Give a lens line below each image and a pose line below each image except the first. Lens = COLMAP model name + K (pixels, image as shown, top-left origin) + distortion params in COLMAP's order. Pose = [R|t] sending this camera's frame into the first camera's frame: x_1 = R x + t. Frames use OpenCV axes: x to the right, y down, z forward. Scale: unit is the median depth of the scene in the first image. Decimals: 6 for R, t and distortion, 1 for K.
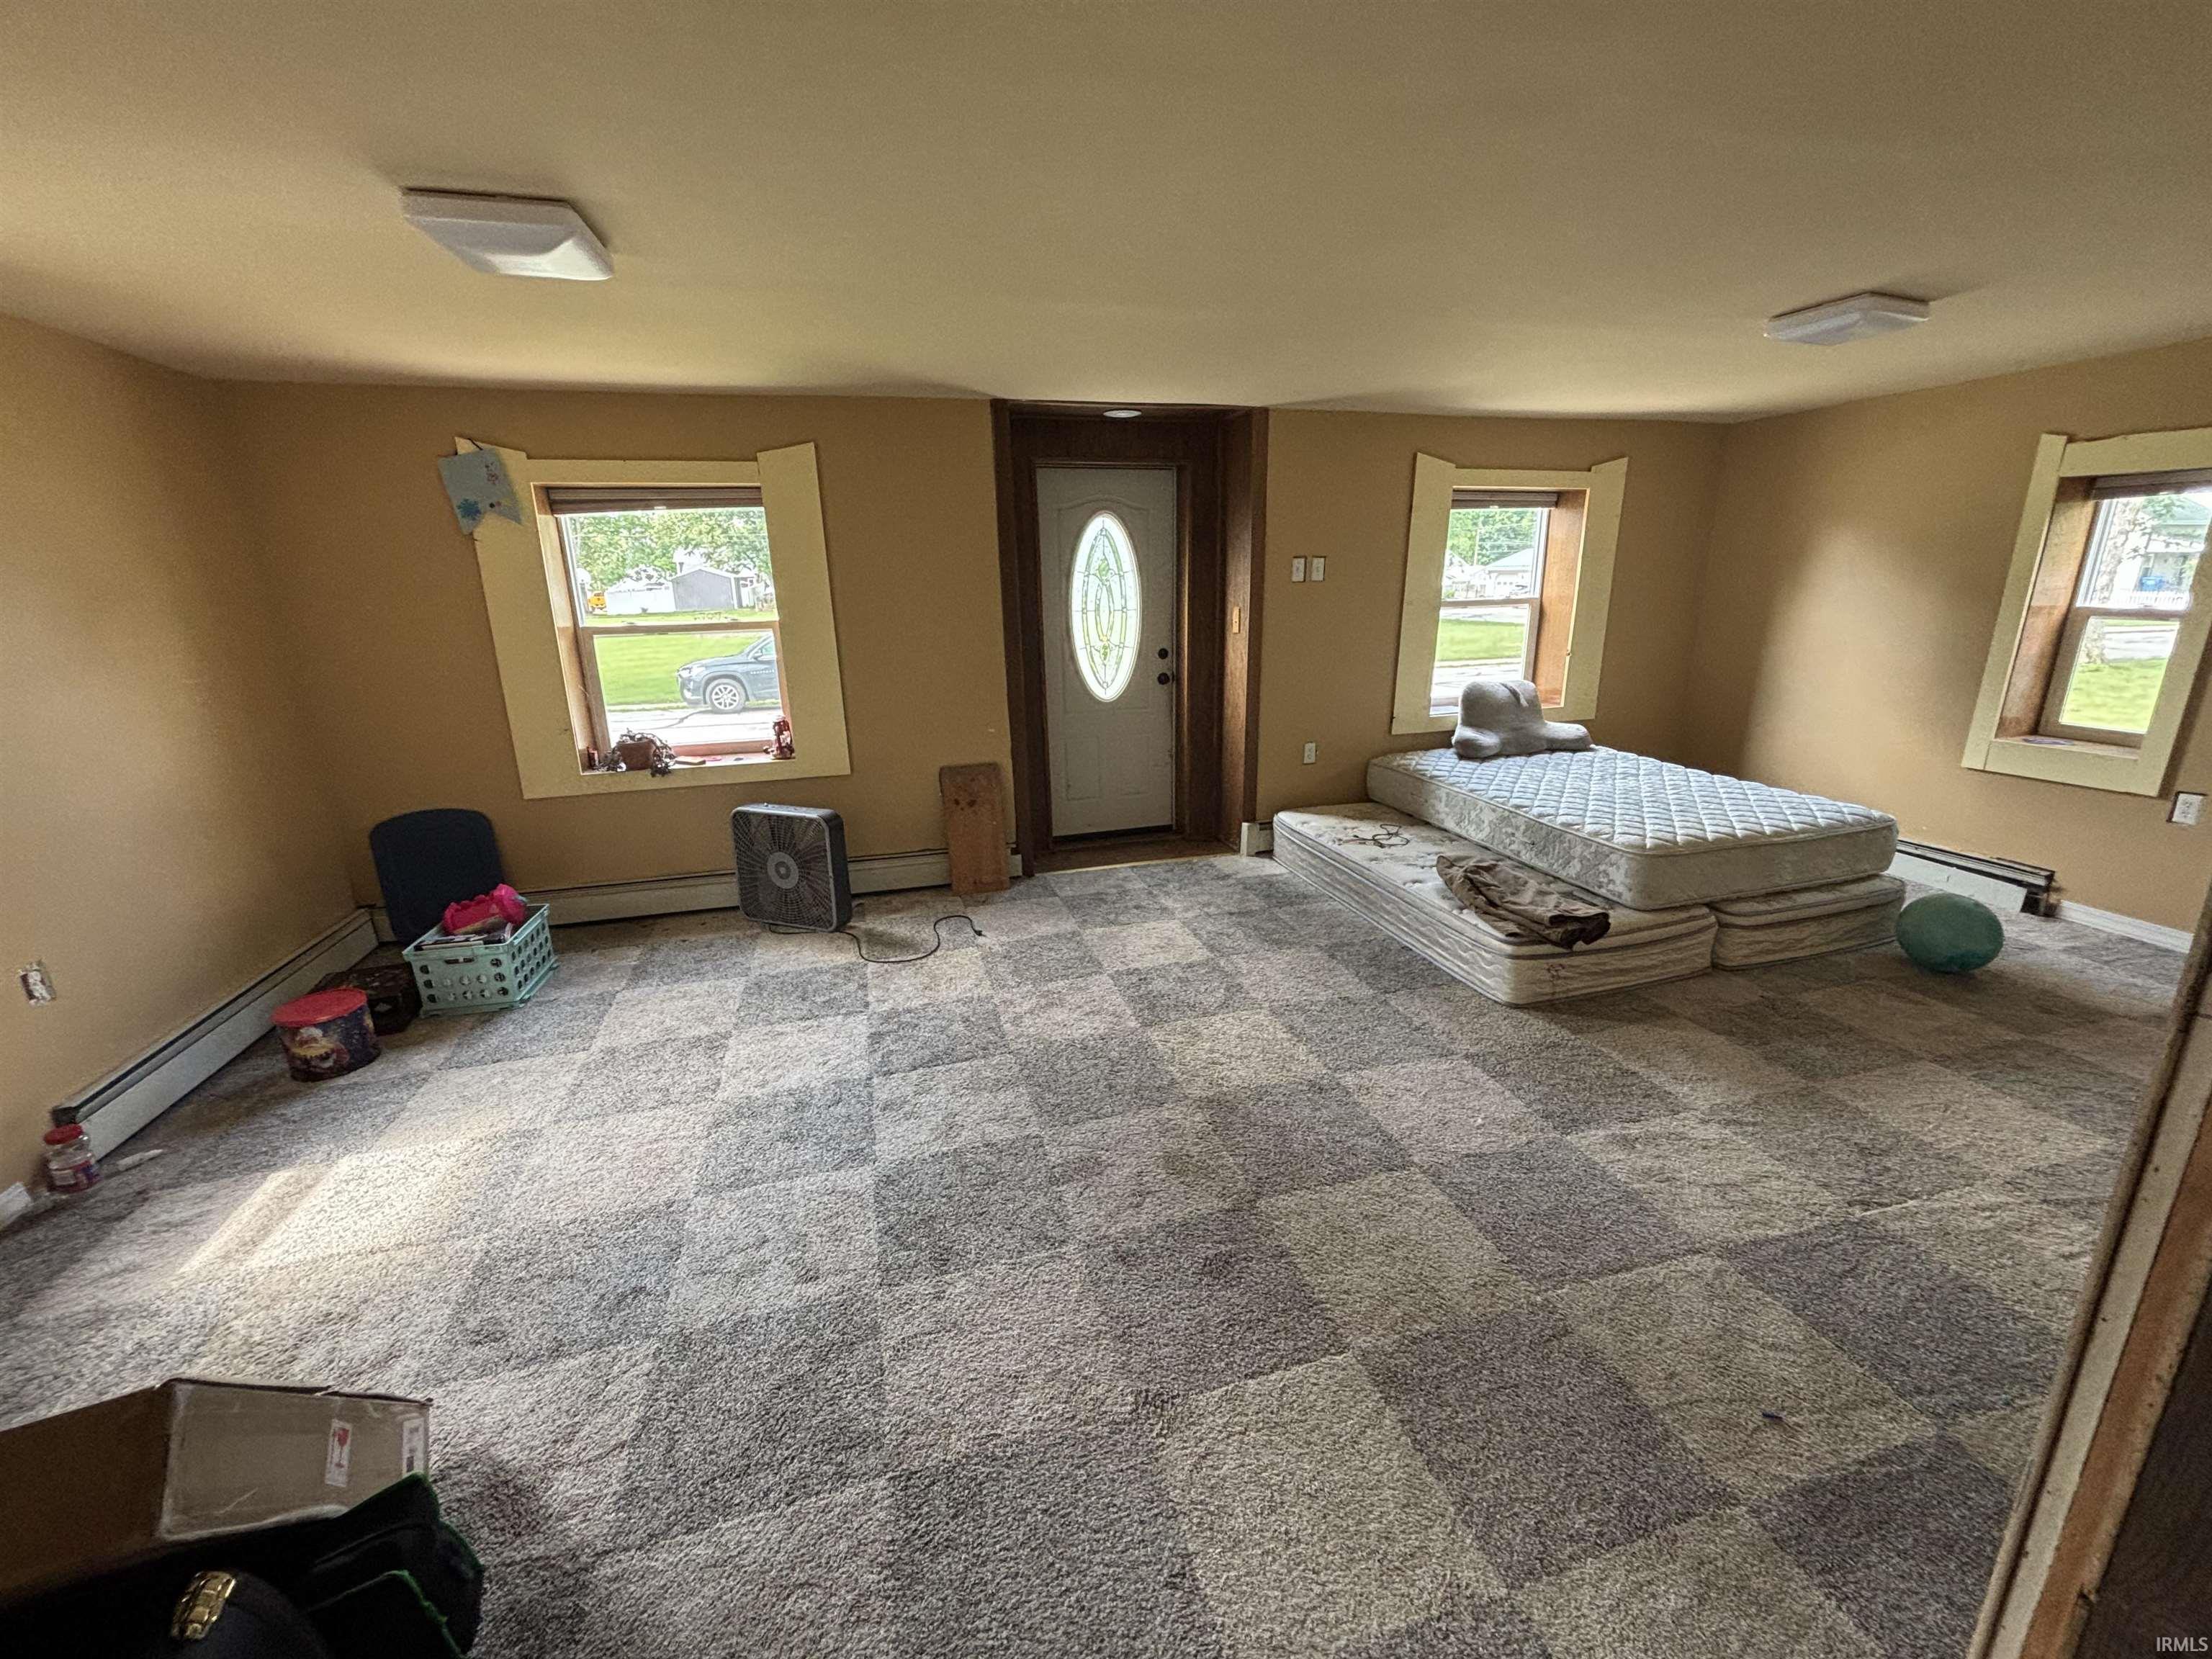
lens RADIAL K [[886.8, 0, 1106.0], [0, 886.8, 829.5], [0, 0, 1]] dist [0.002243, -0.000115]
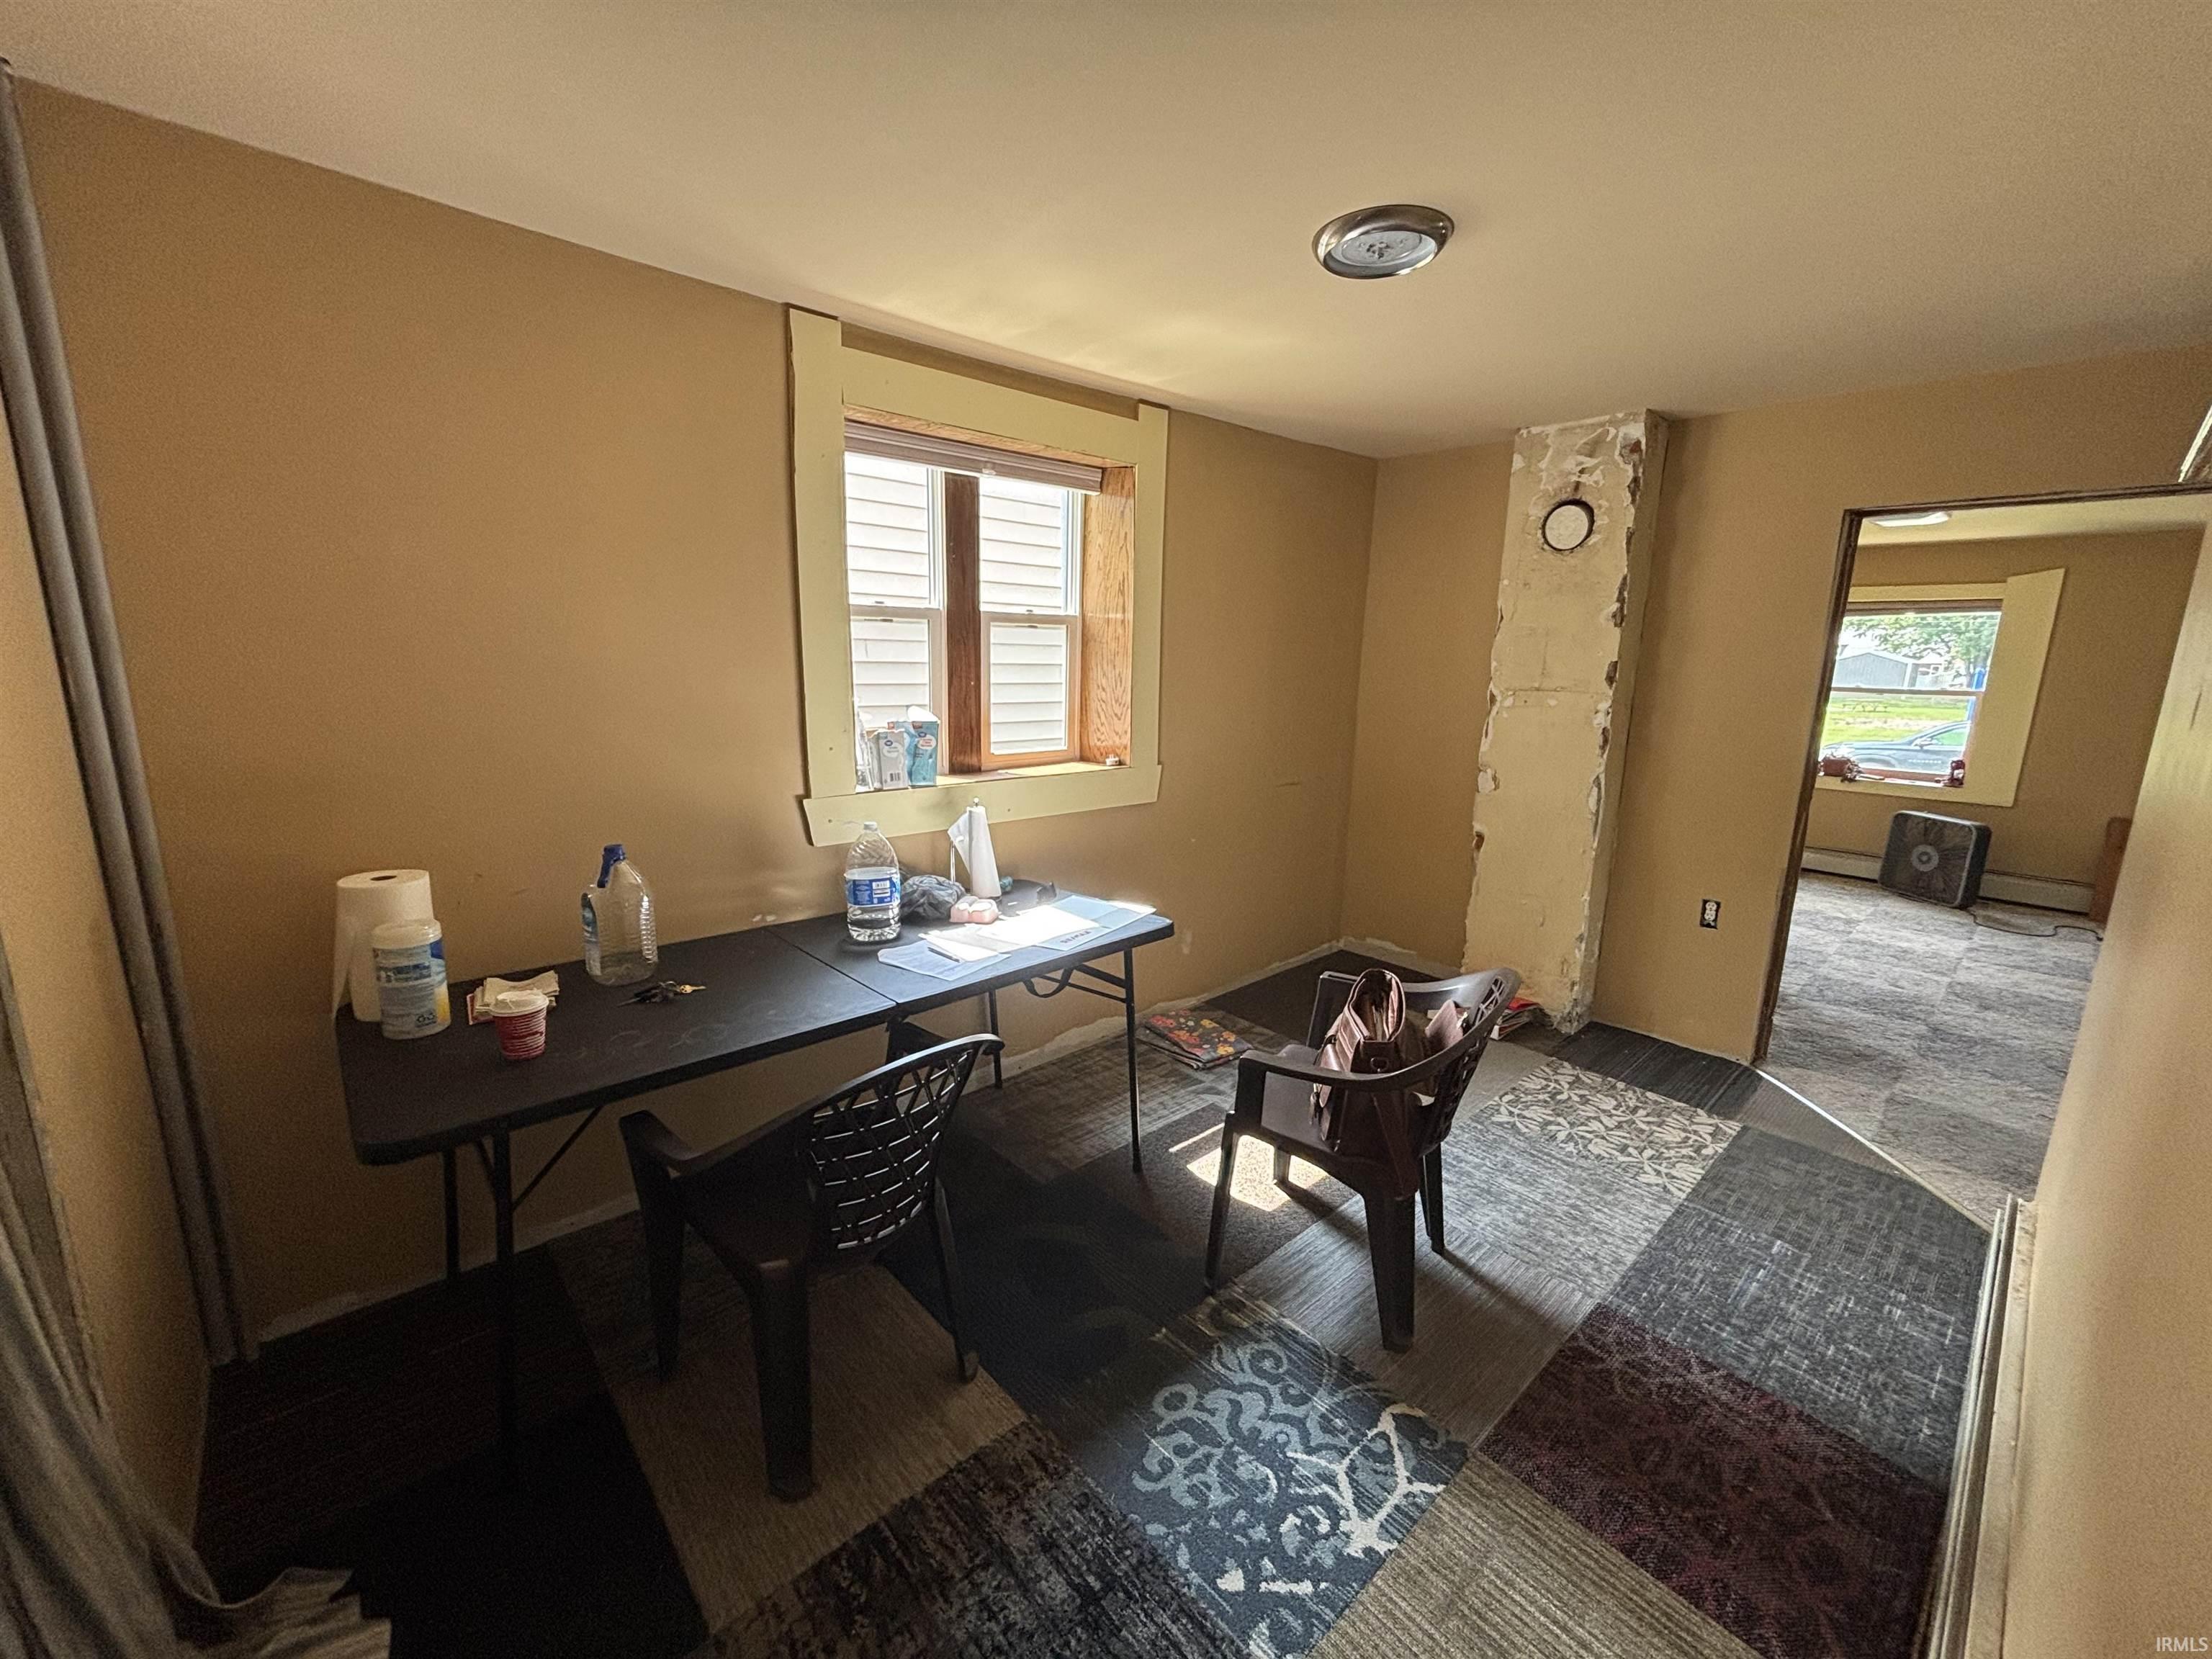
lens RADIAL K [[888.6, 0, 1110.4], [0, 888.6, 830.8], [0, 0, 1]] dist [0.001065, -0.000358]
pose [[0.447189, 0.205446, -0.870525, 0.291273], [-0.276426, 0.957362, 0.083940, 0.249128], [0.850653, 0.203099, 0.484913, -0.832594]]
